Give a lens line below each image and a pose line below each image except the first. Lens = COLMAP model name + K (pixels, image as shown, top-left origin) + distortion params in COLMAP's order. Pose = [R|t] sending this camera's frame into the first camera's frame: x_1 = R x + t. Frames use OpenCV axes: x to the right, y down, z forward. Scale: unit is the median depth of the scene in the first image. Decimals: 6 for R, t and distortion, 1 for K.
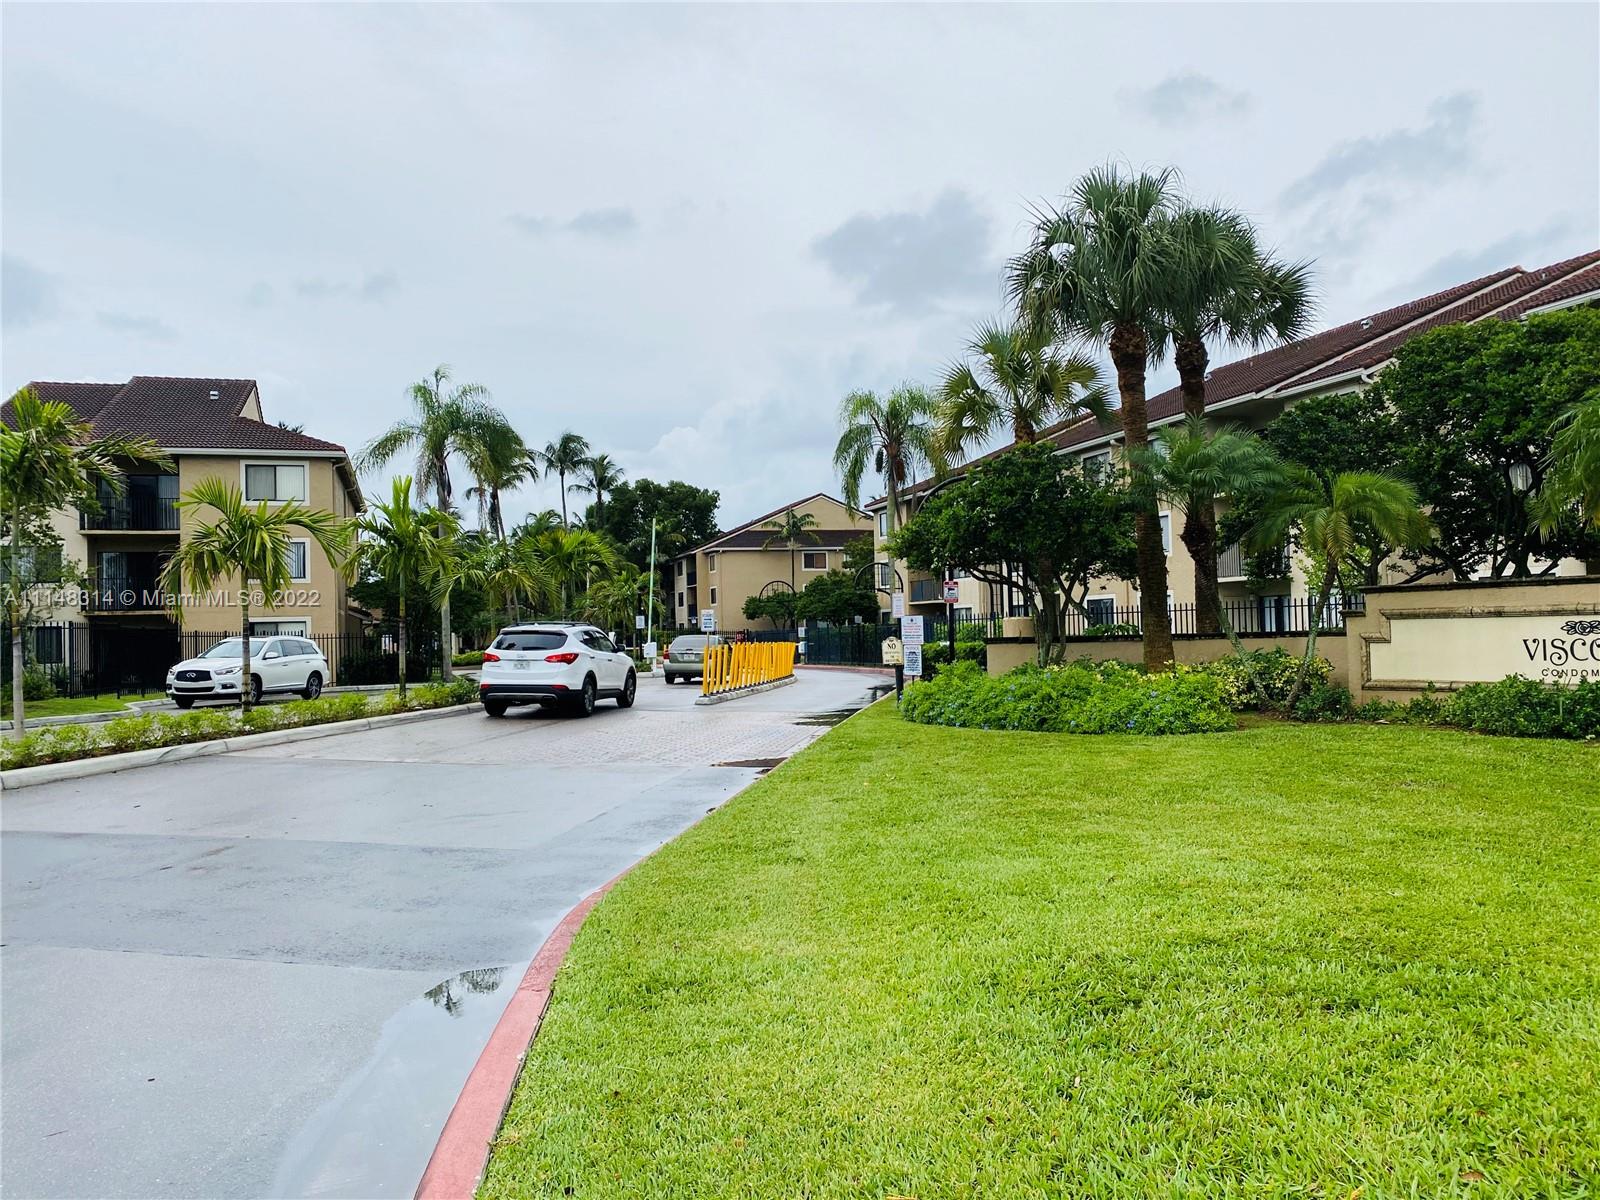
lens RADIAL K [[1224.2, 0, 800.0], [0, 1224.2, 600.0], [0, 0, 1]] dist [0.006603, -0.013245]
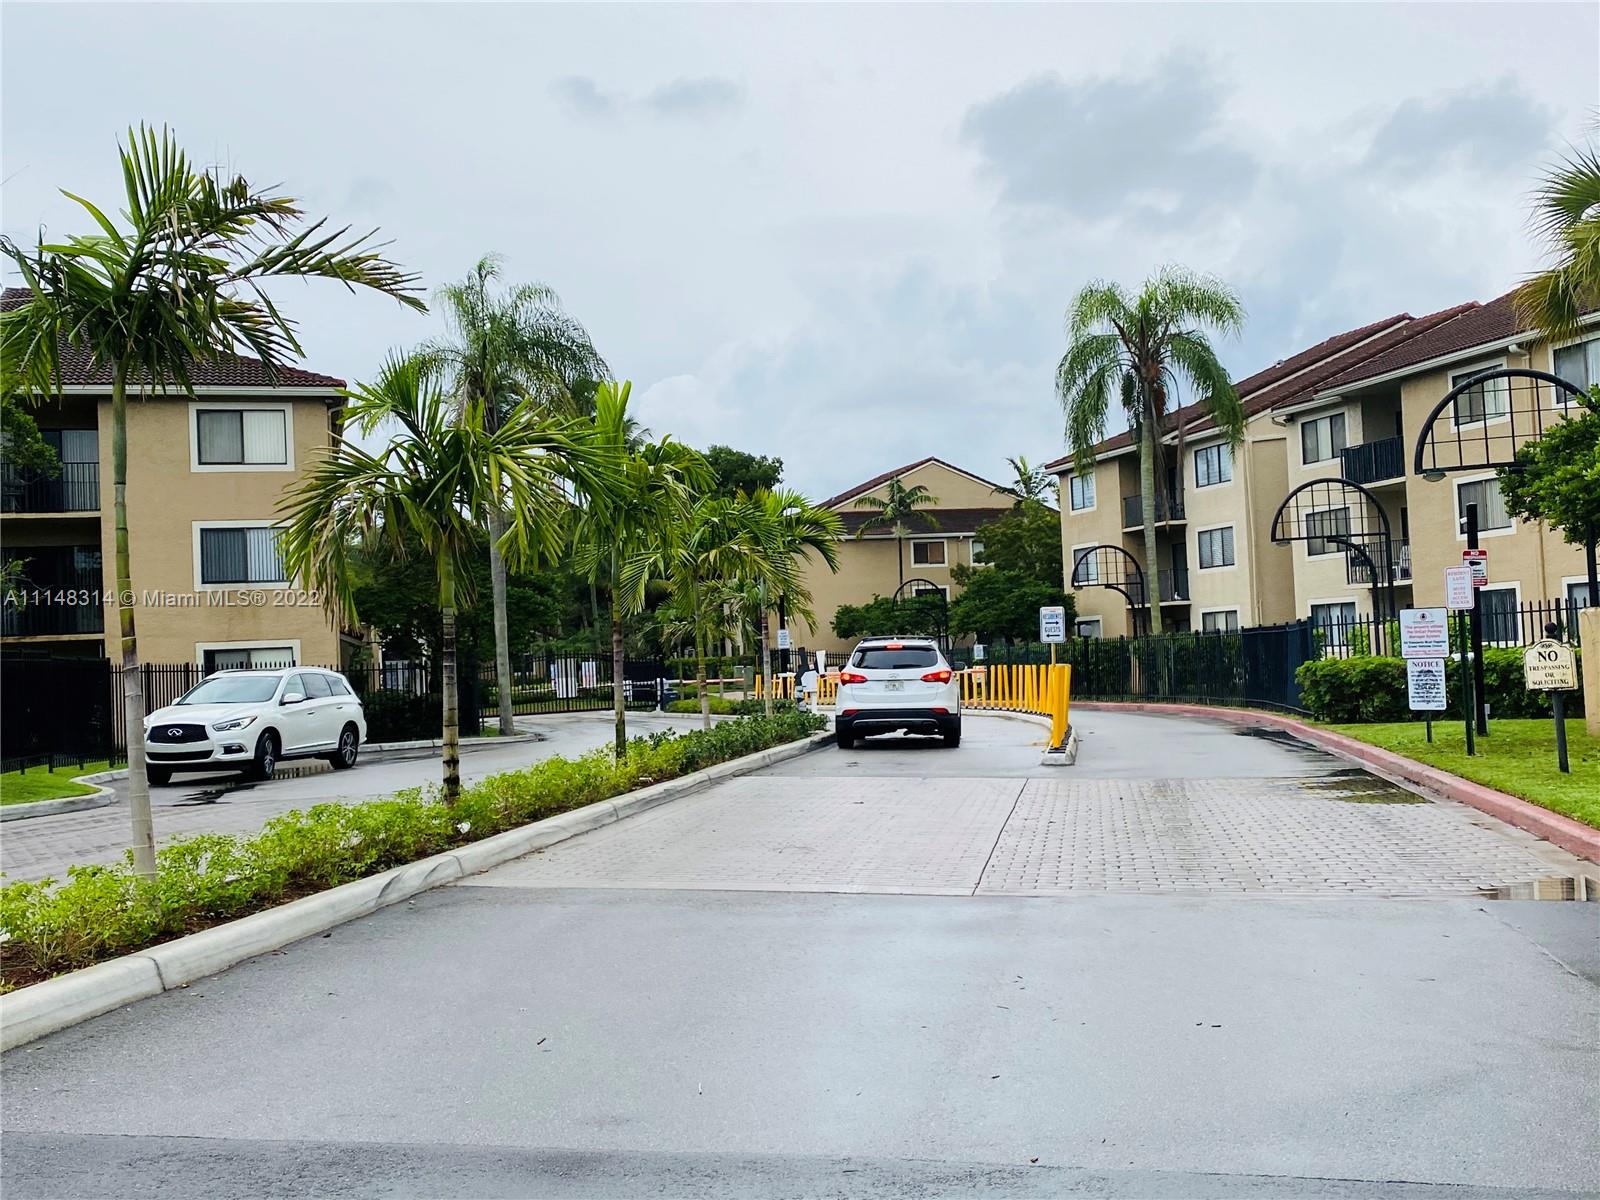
lens RADIAL K [[1679.9, 0, 800.0], [0, 1679.9, 600.0], [0, 0, 1]] dist [-0.002587, -0.006189]
pose [[0.999510, -0.019100, -0.024779, -0.163560], [0.018885, 0.999782, -0.008871, 0.008158], [0.024943, 0.008399, 0.999654, 0.162999]]
